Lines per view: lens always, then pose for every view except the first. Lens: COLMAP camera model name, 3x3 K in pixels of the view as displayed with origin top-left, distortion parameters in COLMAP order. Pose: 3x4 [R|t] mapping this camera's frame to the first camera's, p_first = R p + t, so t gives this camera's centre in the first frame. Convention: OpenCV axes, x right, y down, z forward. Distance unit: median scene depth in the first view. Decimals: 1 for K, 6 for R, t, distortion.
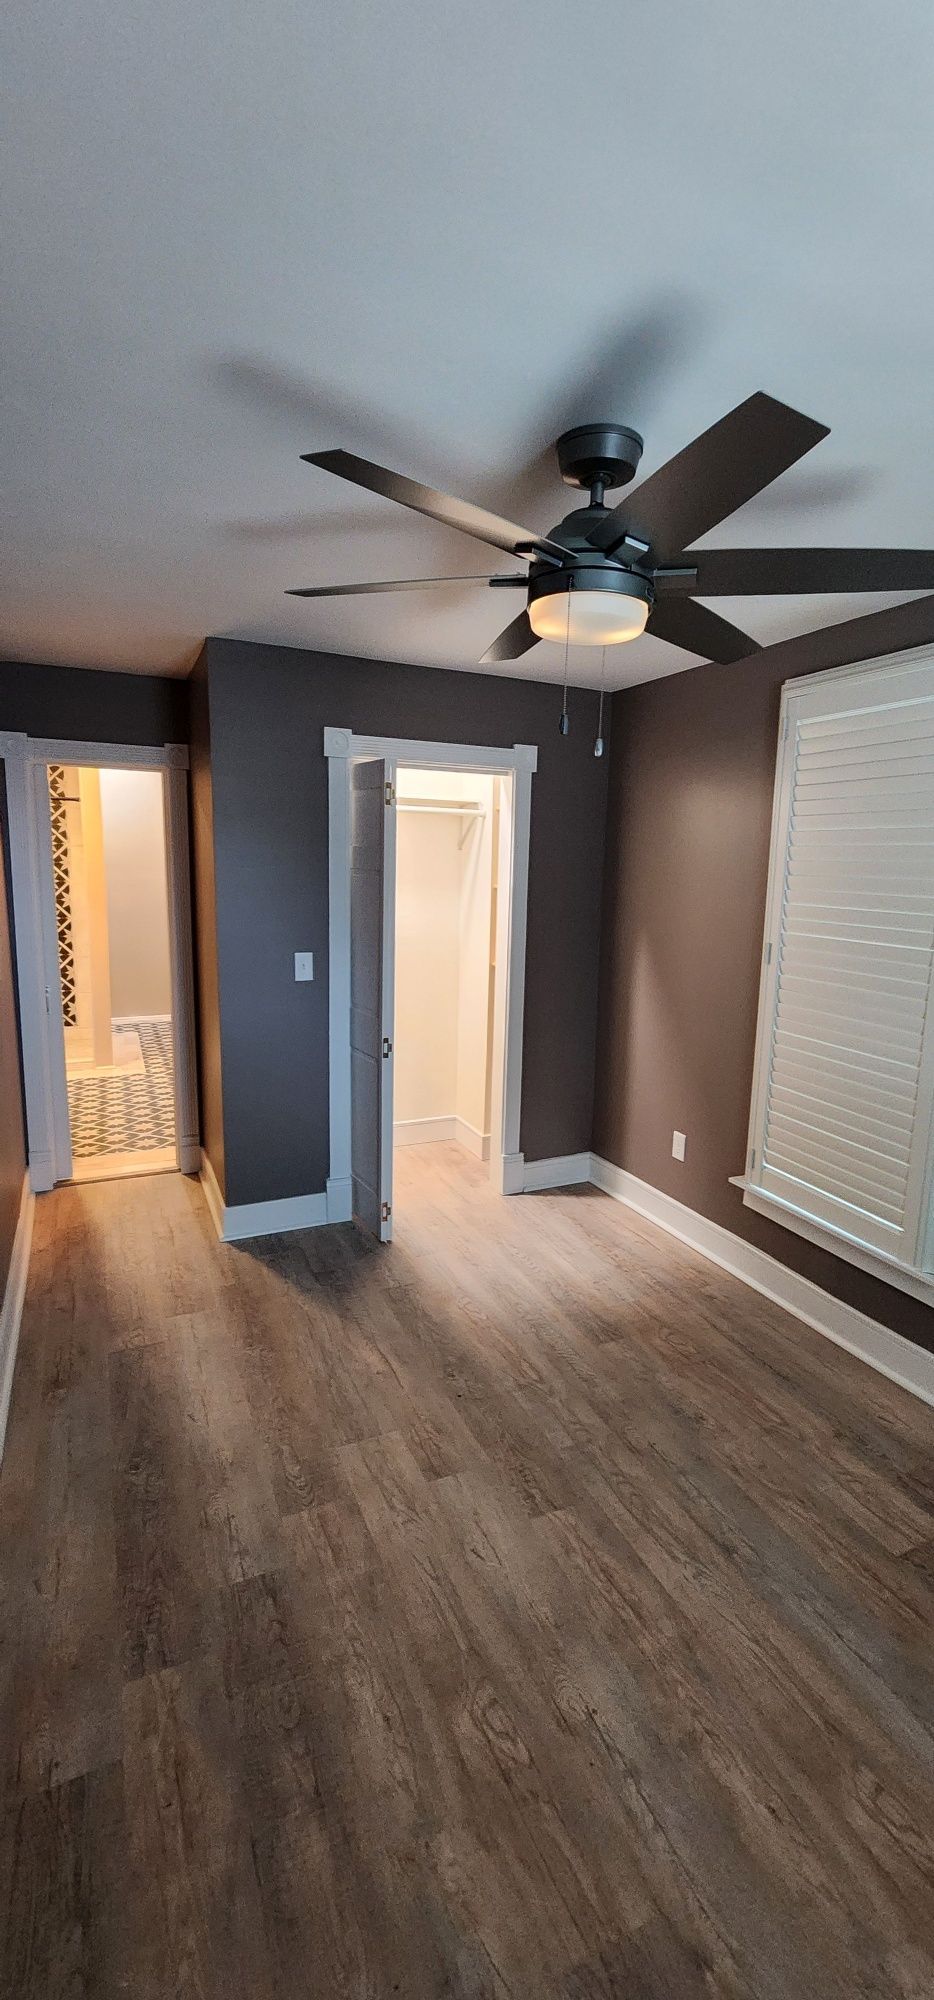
lens RADIAL K [[810.9, 0, 459.1], [0, 810.9, 998.9], [0, 0, 1]] dist [0.001235, 0.000331]
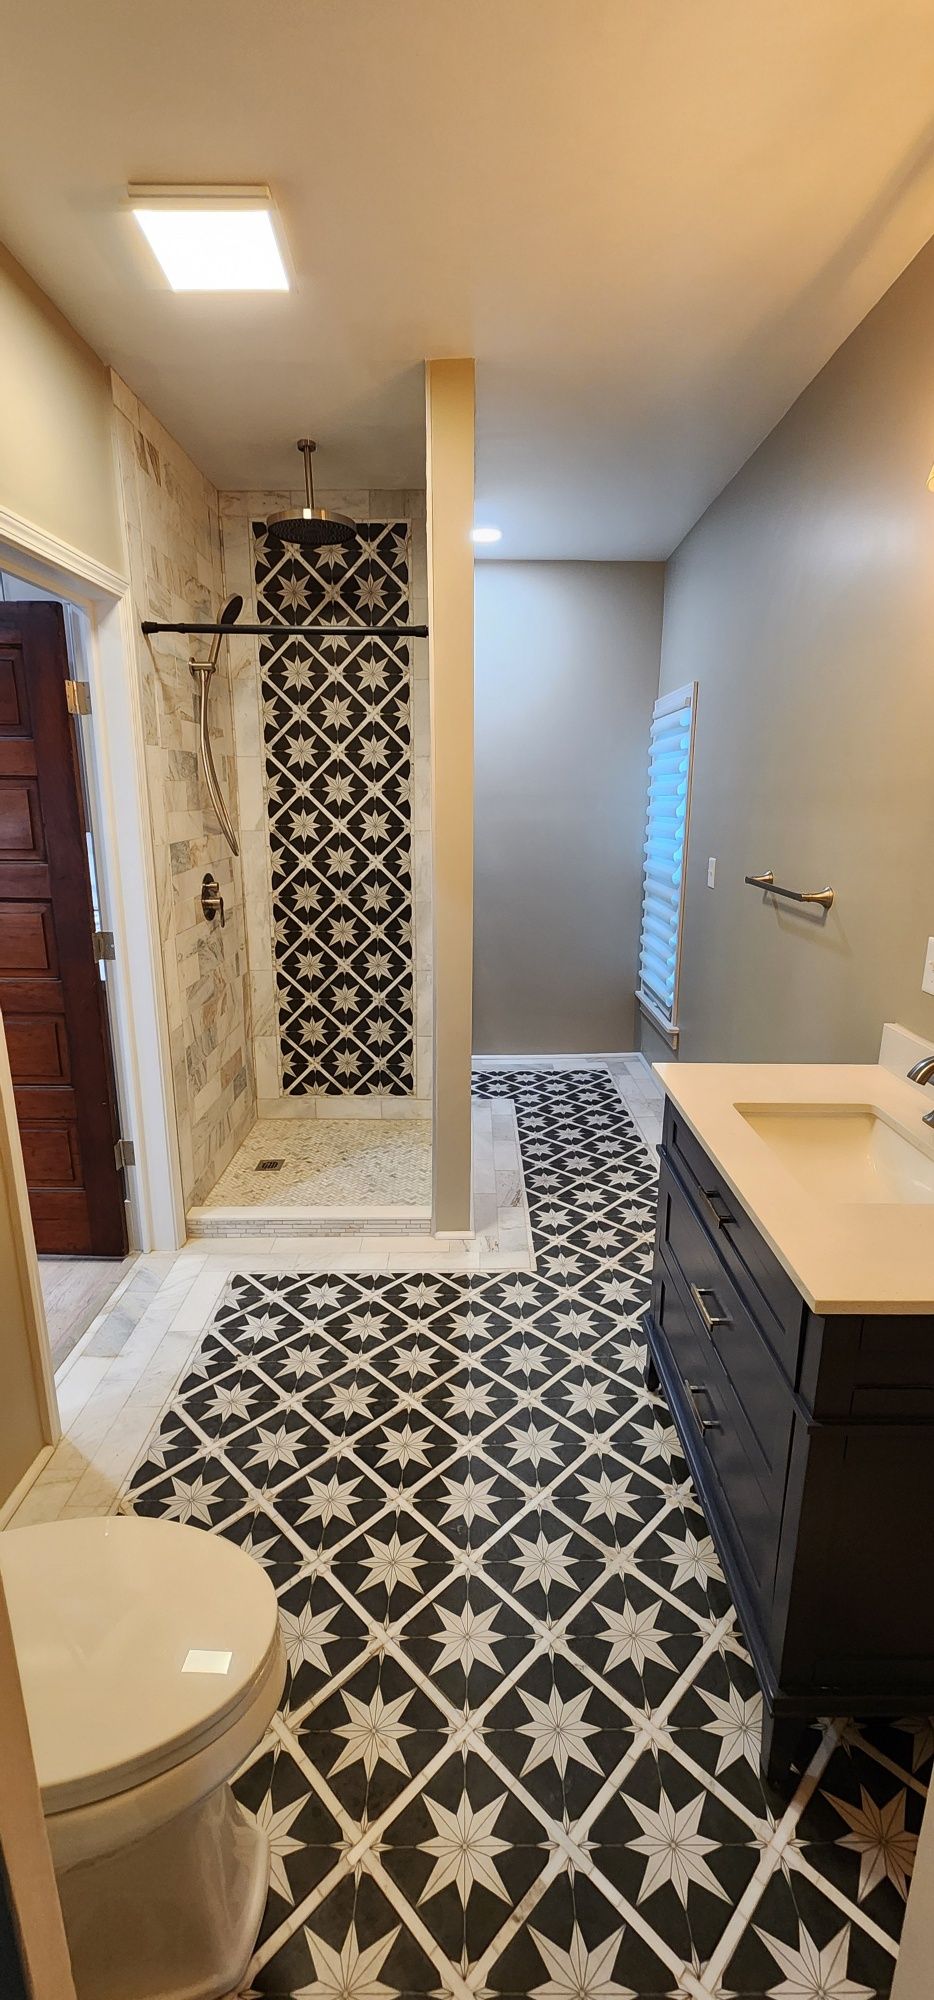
lens RADIAL K [[810.9, 0, 459.1], [0, 810.9, 998.9], [0, 0, 1]] dist [0.001235, 0.000331]
pose [[0.910625, 0.082679, -0.404877, -0.596301], [-0.049176, 0.994499, 0.092483, -0.216762], [0.410296, -0.064307, 0.909682, 1.365009]]
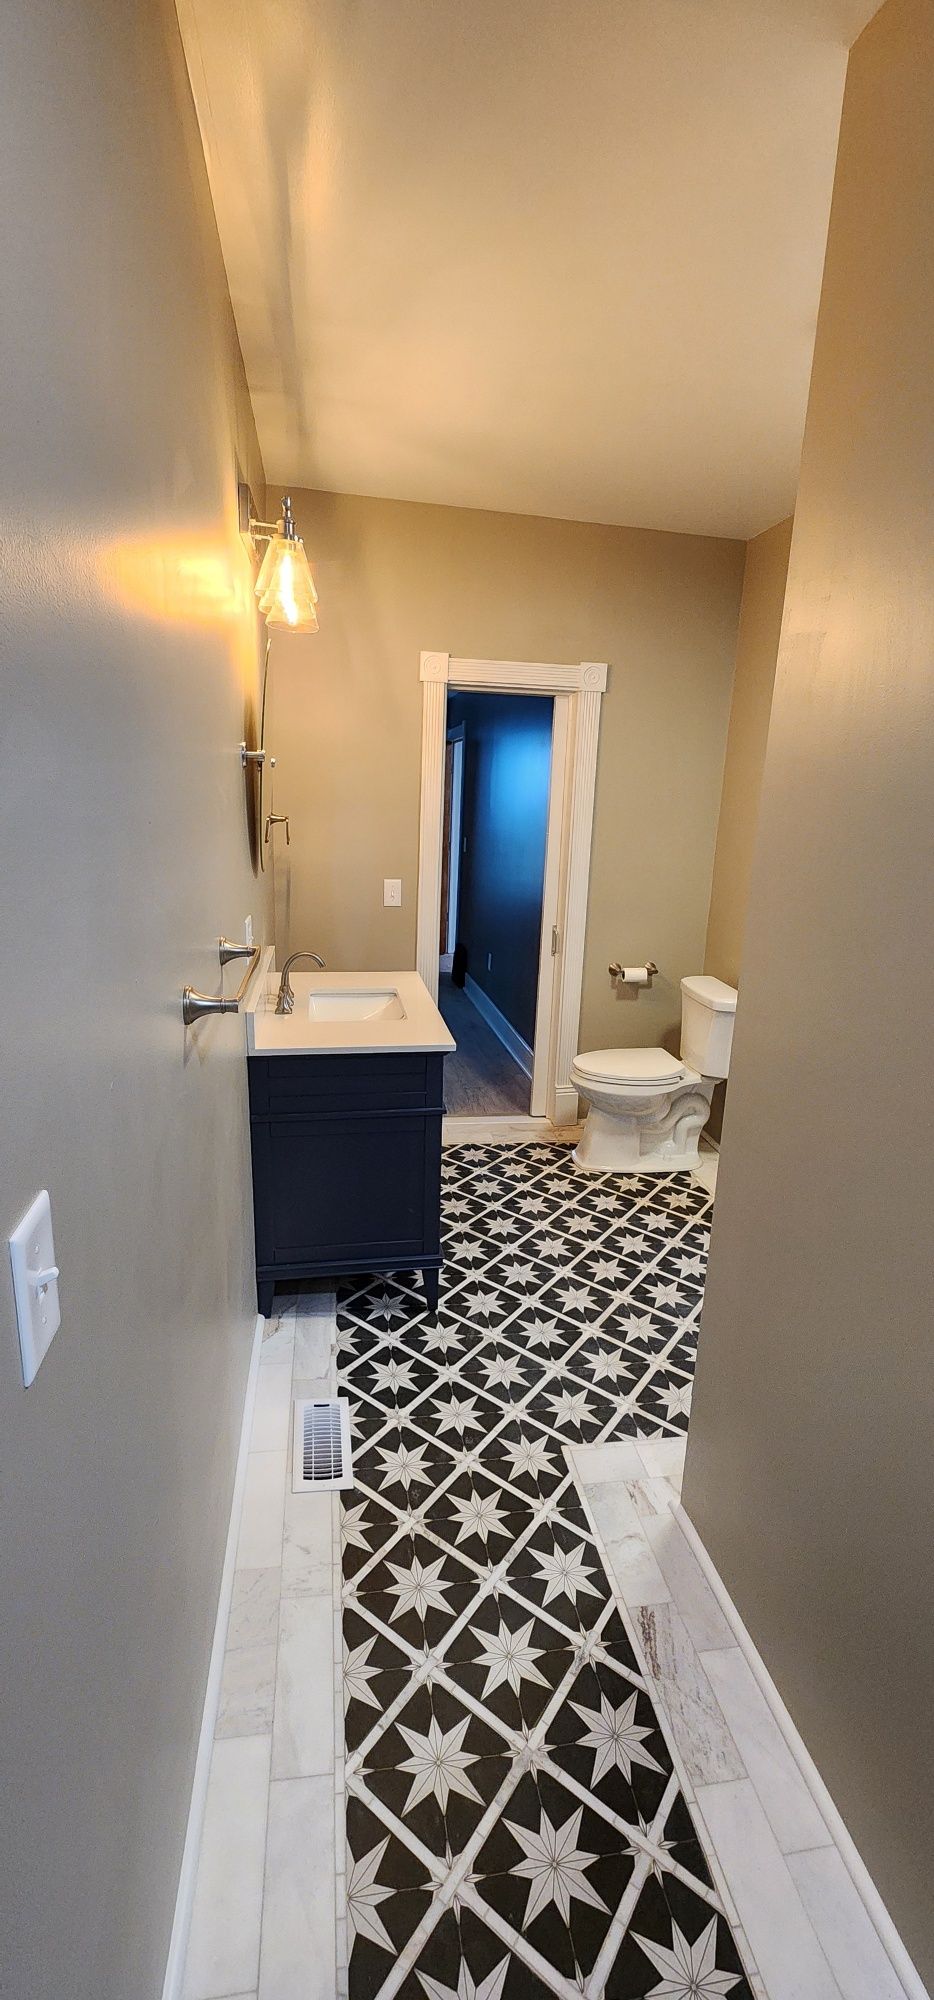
lens RADIAL K [[810.9, 0, 459.1], [0, 810.9, 998.9], [0, 0, 1]] dist [0.001235, 0.000331]
pose [[-0.964736, -0.110500, 0.238902, -0.933215], [-0.007570, 0.918889, 0.394444, -0.473532], [-0.263110, 0.378726, -0.887322, 2.832019]]
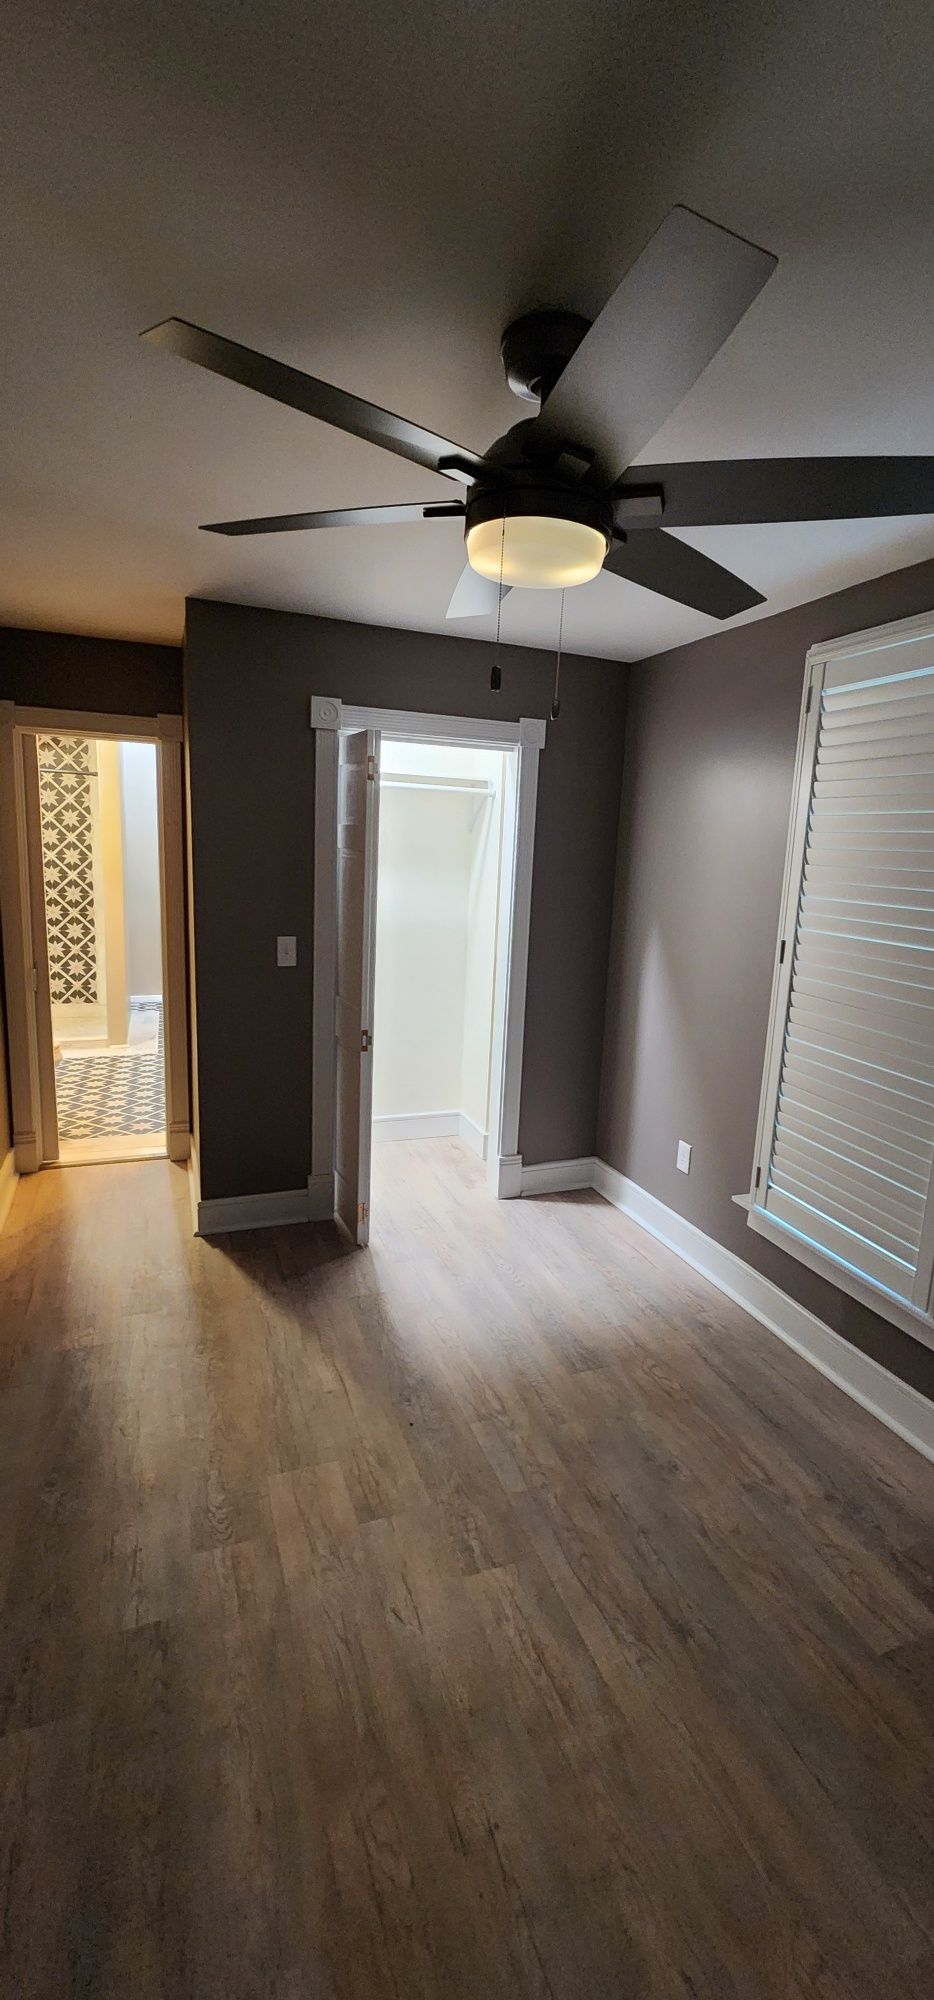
lens RADIAL K [[810.9, 0, 459.1], [0, 810.9, 998.9], [0, 0, 1]] dist [0.001235, 0.000331]
pose [[0.997550, 0.031252, -0.062585, 0.090619], [-0.030104, 0.999362, 0.019206, -0.011086], [0.063145, -0.017275, 0.997855, 0.087444]]
